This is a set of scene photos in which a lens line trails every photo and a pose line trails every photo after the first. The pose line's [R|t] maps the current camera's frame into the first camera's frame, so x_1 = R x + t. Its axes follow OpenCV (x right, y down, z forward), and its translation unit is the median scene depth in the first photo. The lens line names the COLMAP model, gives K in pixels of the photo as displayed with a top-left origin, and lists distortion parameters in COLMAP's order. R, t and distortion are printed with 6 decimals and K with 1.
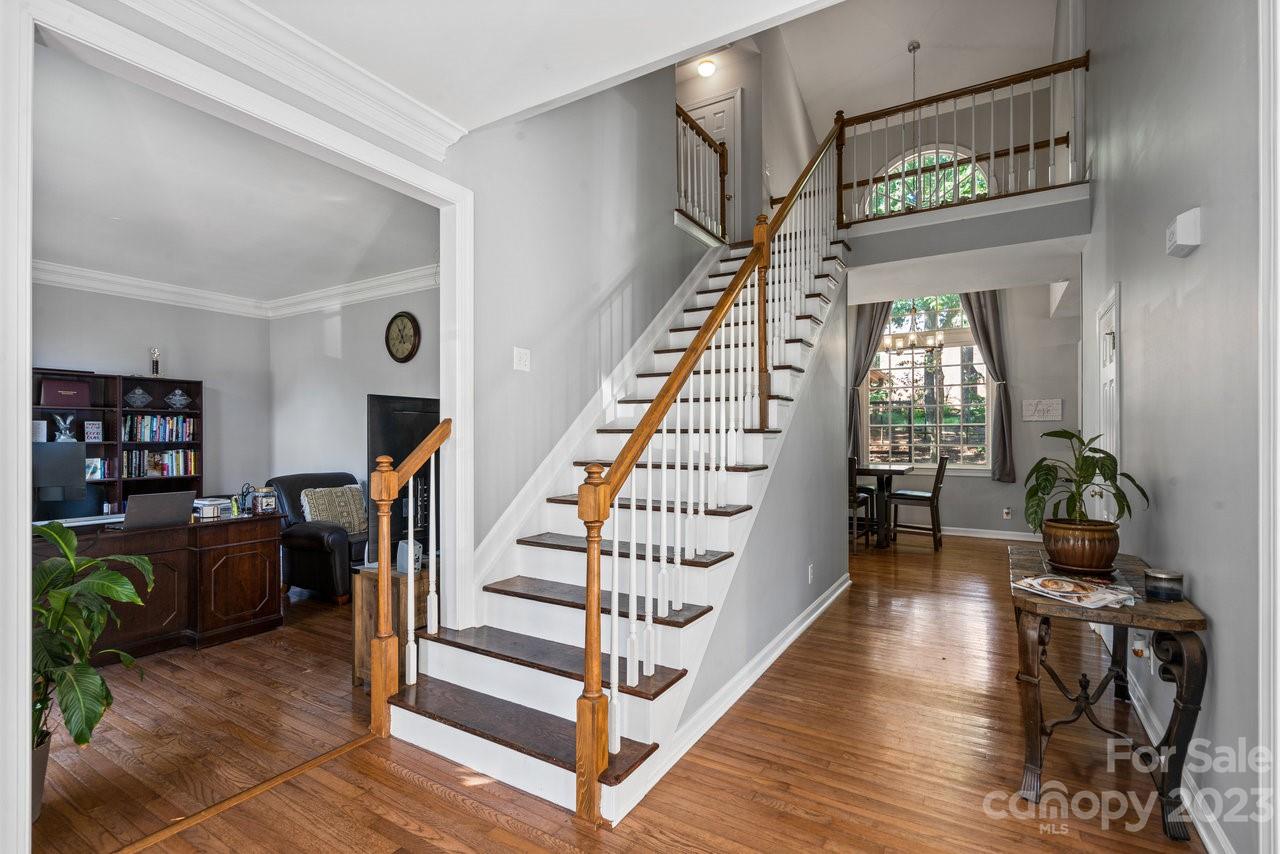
lens RADIAL K [[601.1, 0, 640.0], [0, 601.1, 427.0], [0, 0, 1]] dist [-0.001945, 0.000028]
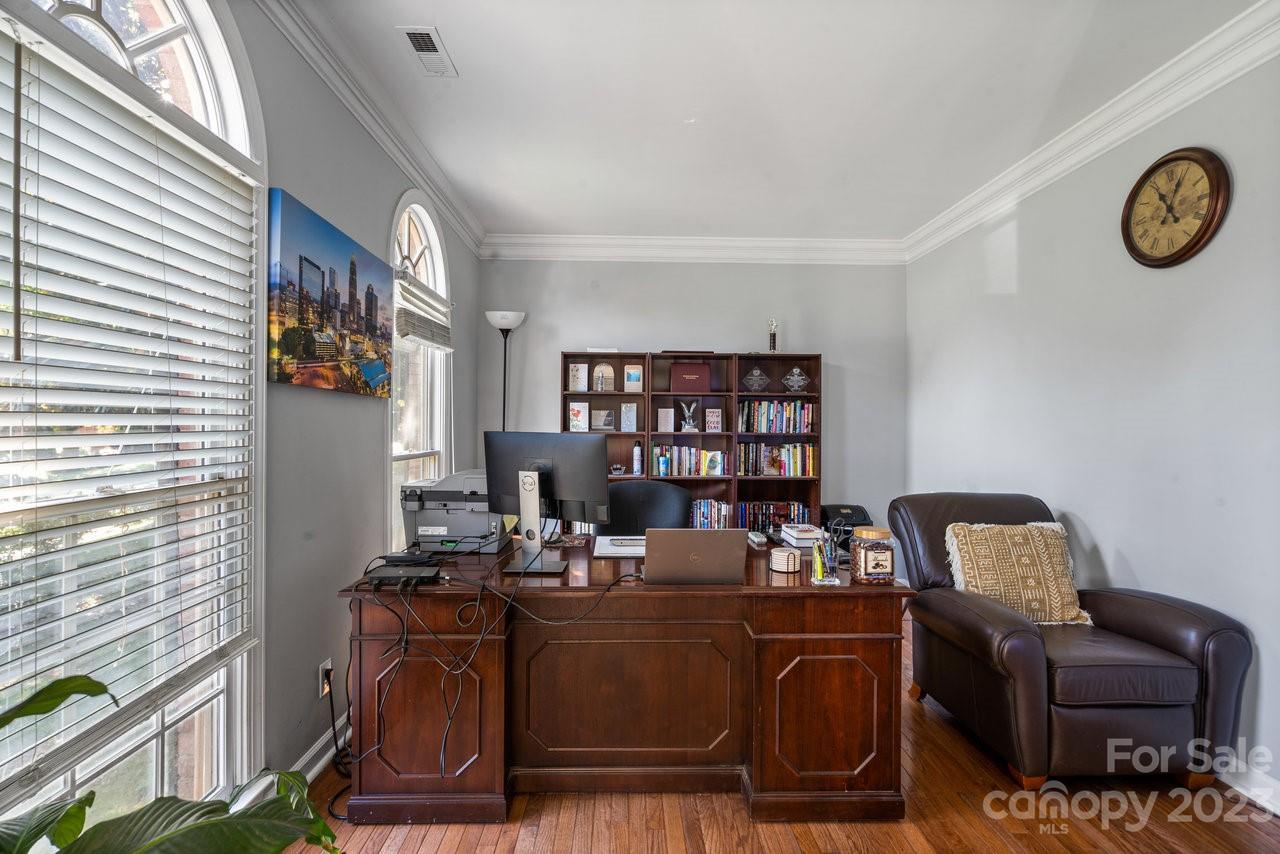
lens RADIAL K [[591.5, 0, 631.5], [0, 591.5, 426.6], [0, 0, 1]] dist [-0.002914, 0.000918]
pose [[0.528232, 0.008229, -0.849060, -0.233473], [0.003367, 0.999925, 0.011786, 0.005709], [0.849093, -0.009085, 0.528165, 0.426087]]
